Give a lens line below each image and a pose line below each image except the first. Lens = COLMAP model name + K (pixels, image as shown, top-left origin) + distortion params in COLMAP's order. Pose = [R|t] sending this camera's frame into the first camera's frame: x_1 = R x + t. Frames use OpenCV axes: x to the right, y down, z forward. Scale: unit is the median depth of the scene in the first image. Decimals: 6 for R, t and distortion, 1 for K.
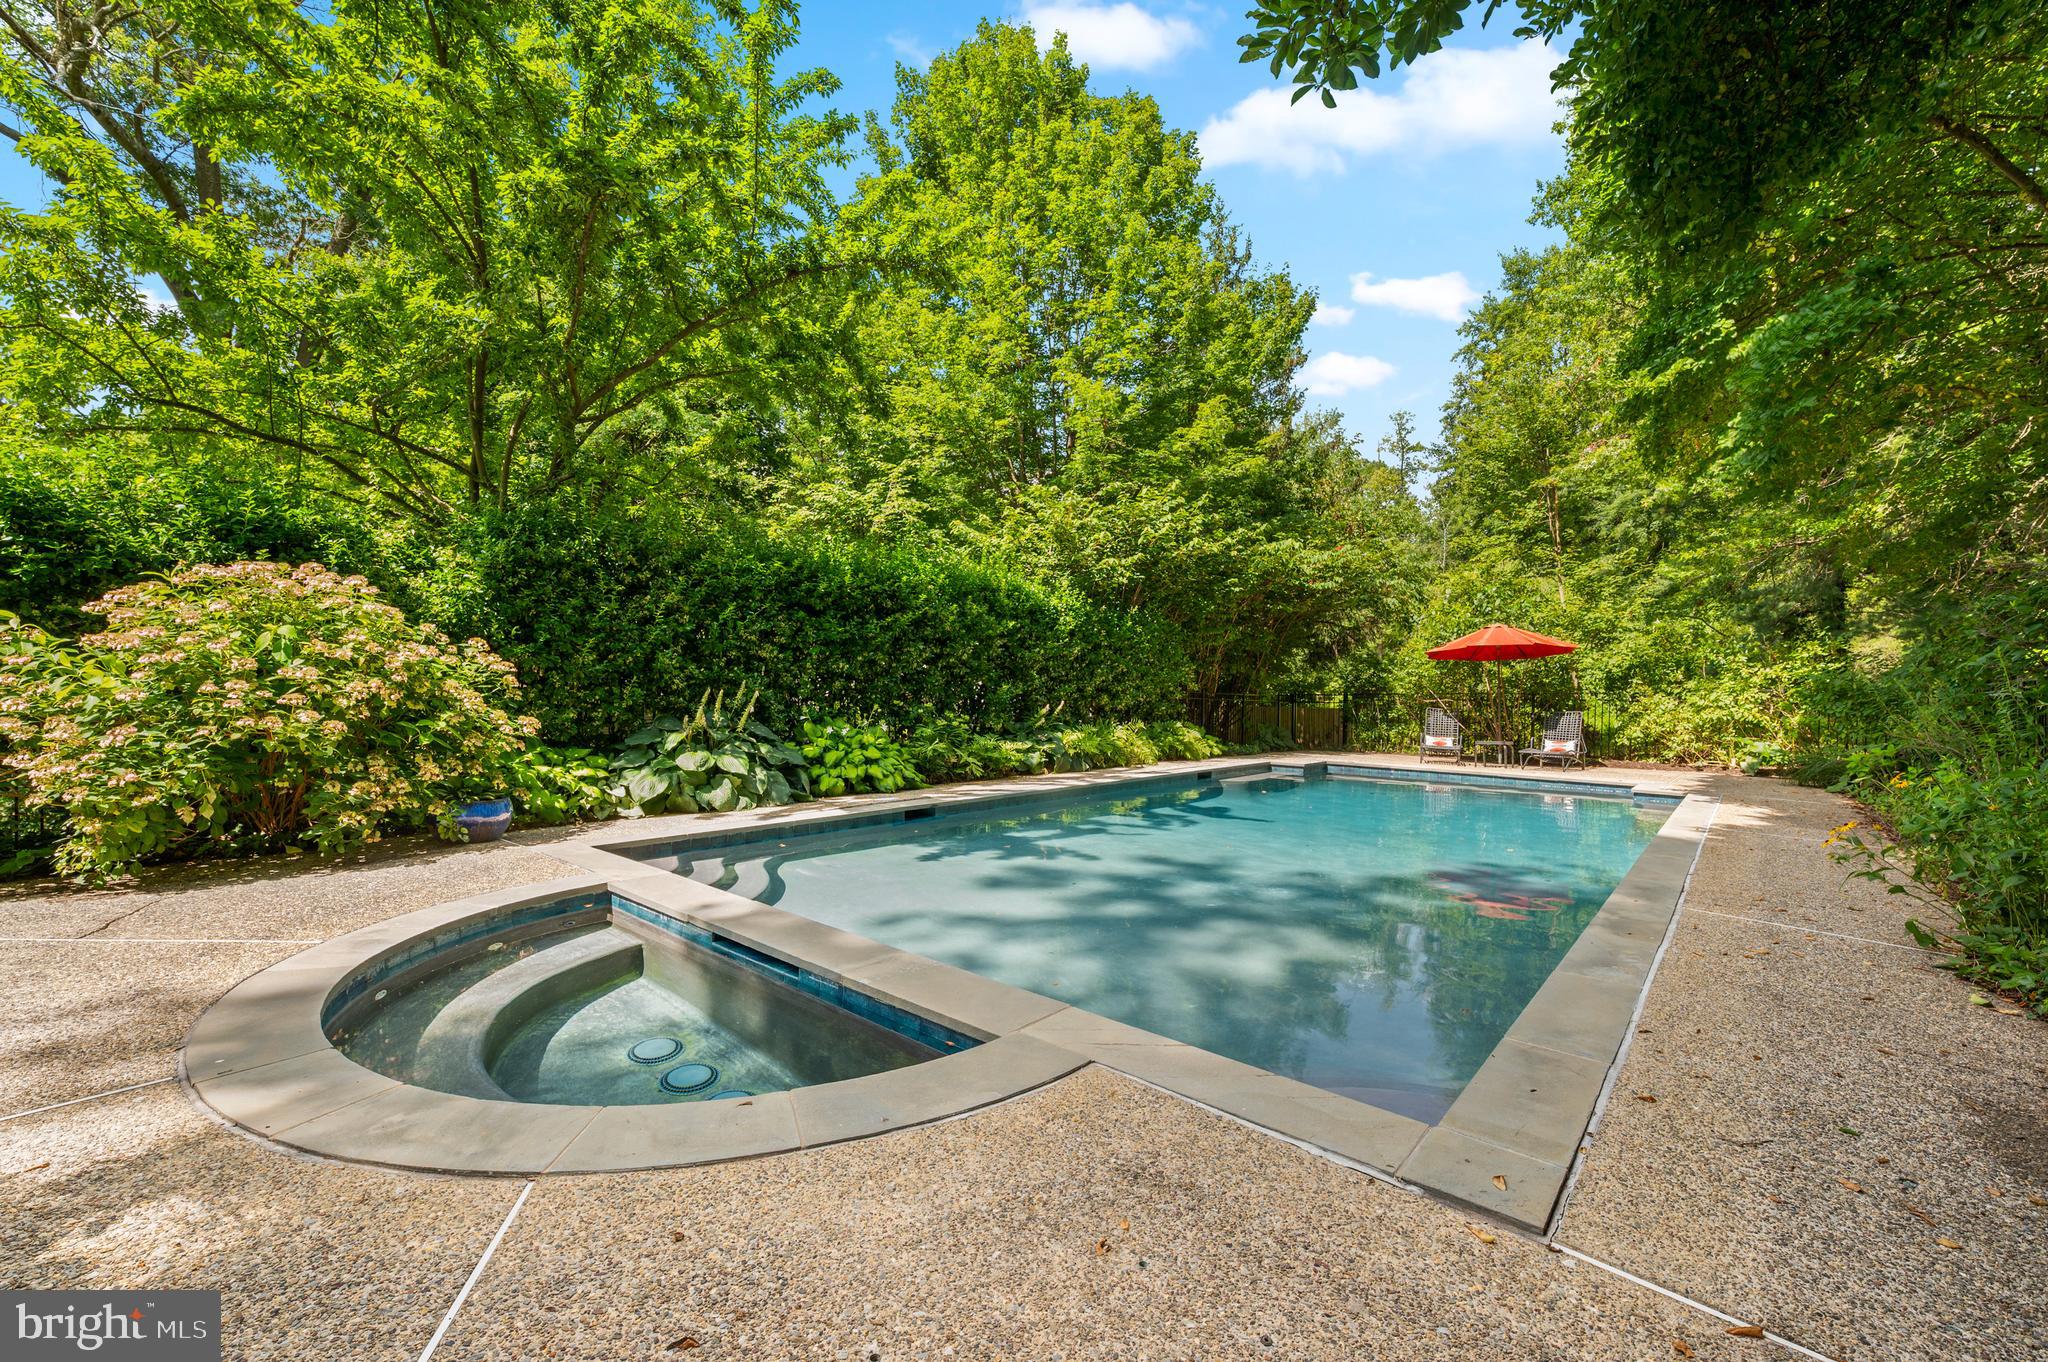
lens RADIAL K [[823.5, 0, 1039.9], [0, 823.5, 683.8], [0, 0, 1]] dist [0.003652, 0.000264]
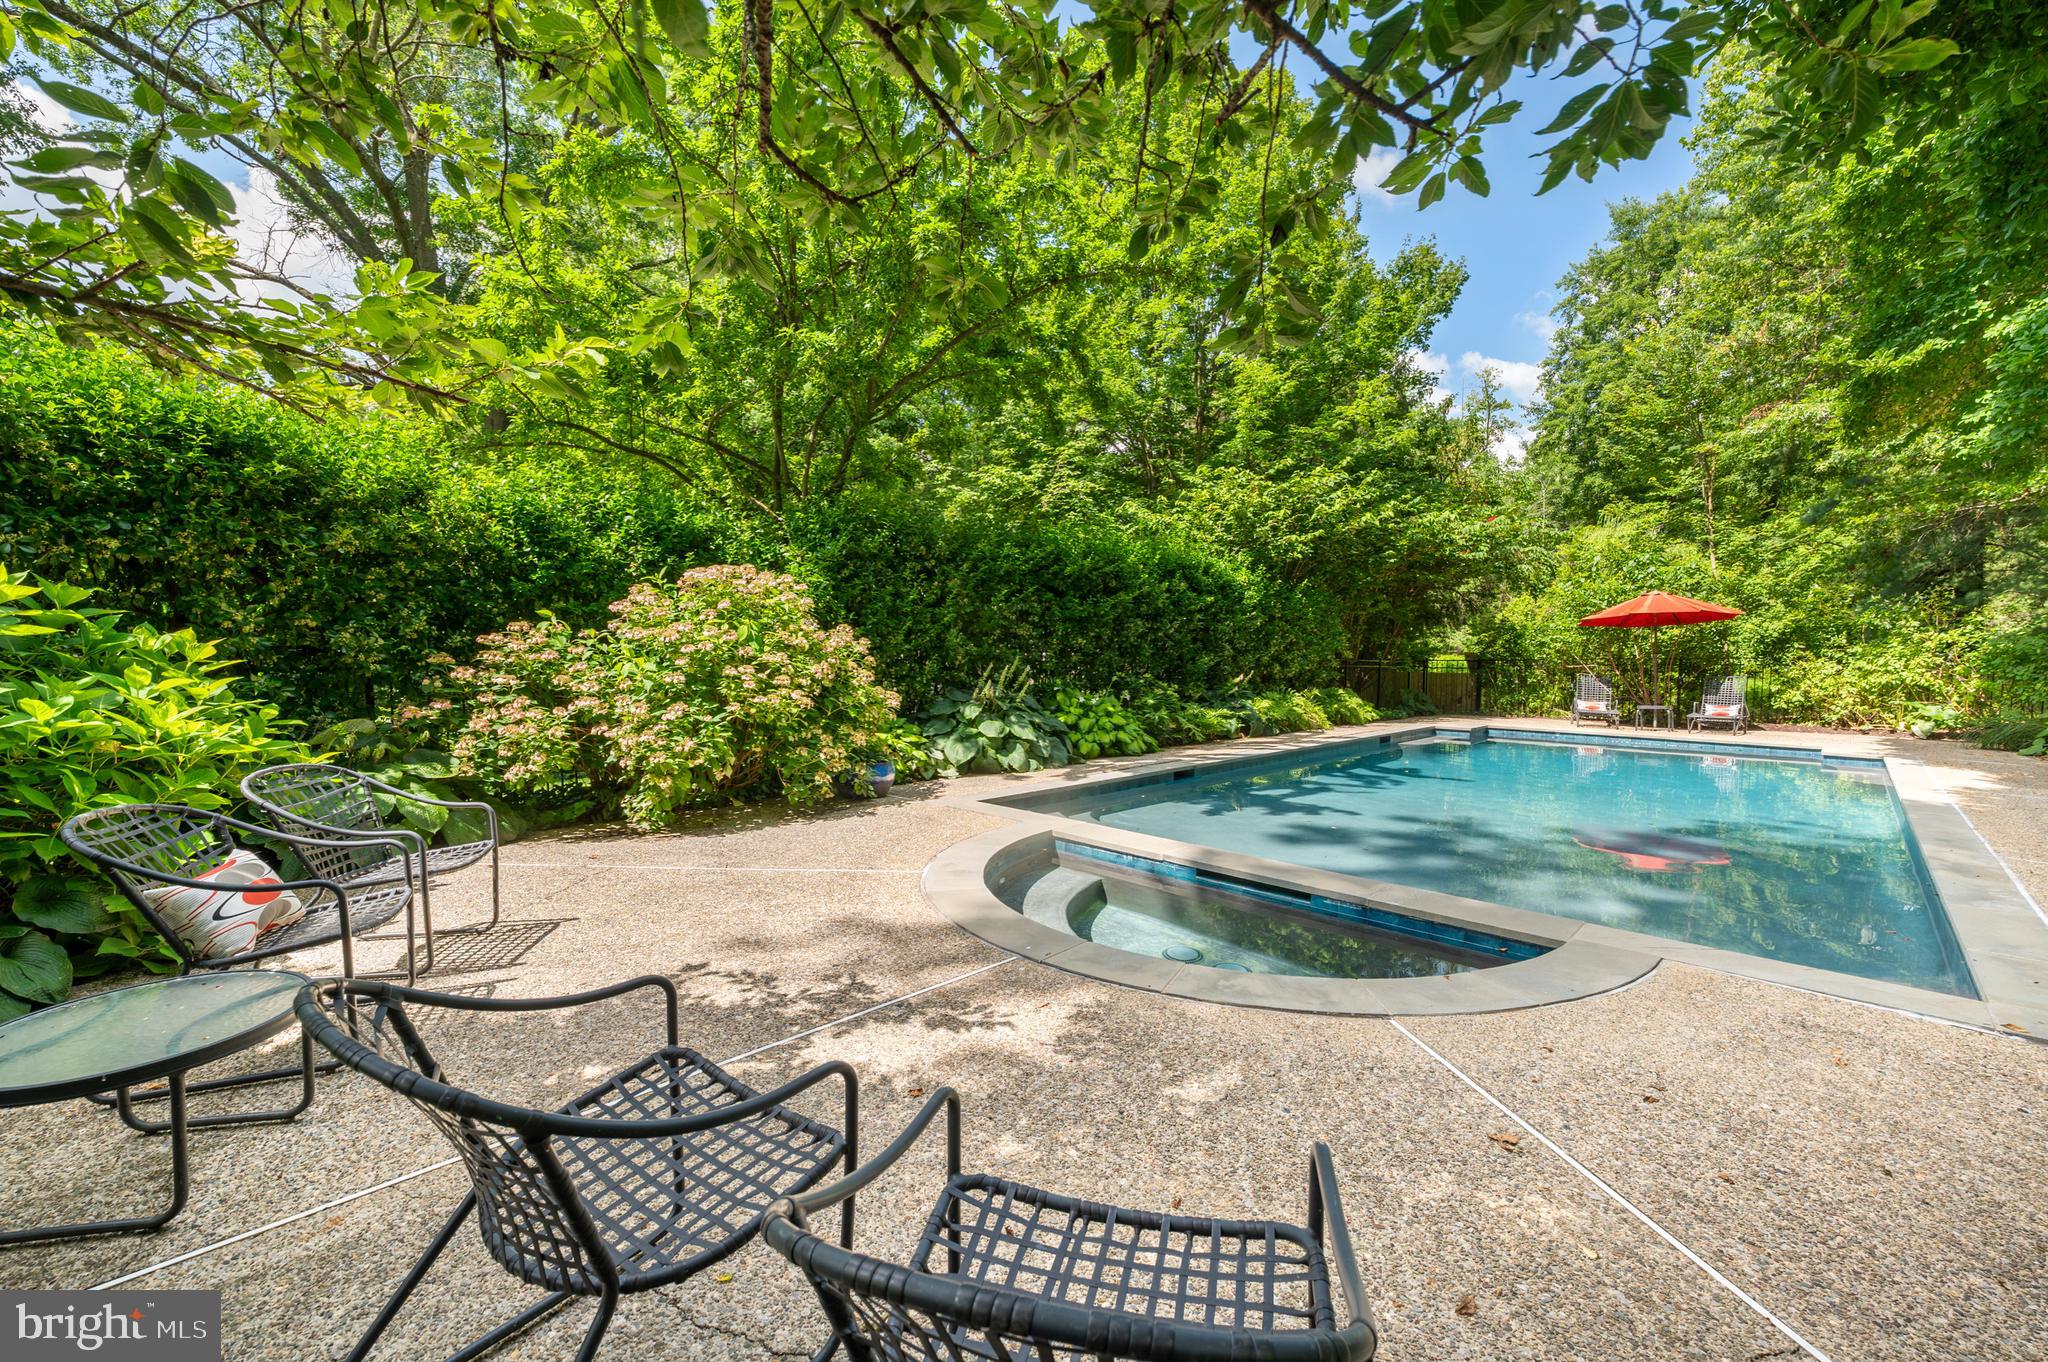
lens RADIAL K [[815.5, 0, 1028.4], [0, 815.5, 684.4], [0, 0, 1]] dist [0.002882, 0.000695]
pose [[0.998186, -0.005130, -0.059991, -0.172881], [0.007868, 0.998934, 0.045490, -0.010073], [0.059693, -0.045880, 0.997162, -0.066094]]
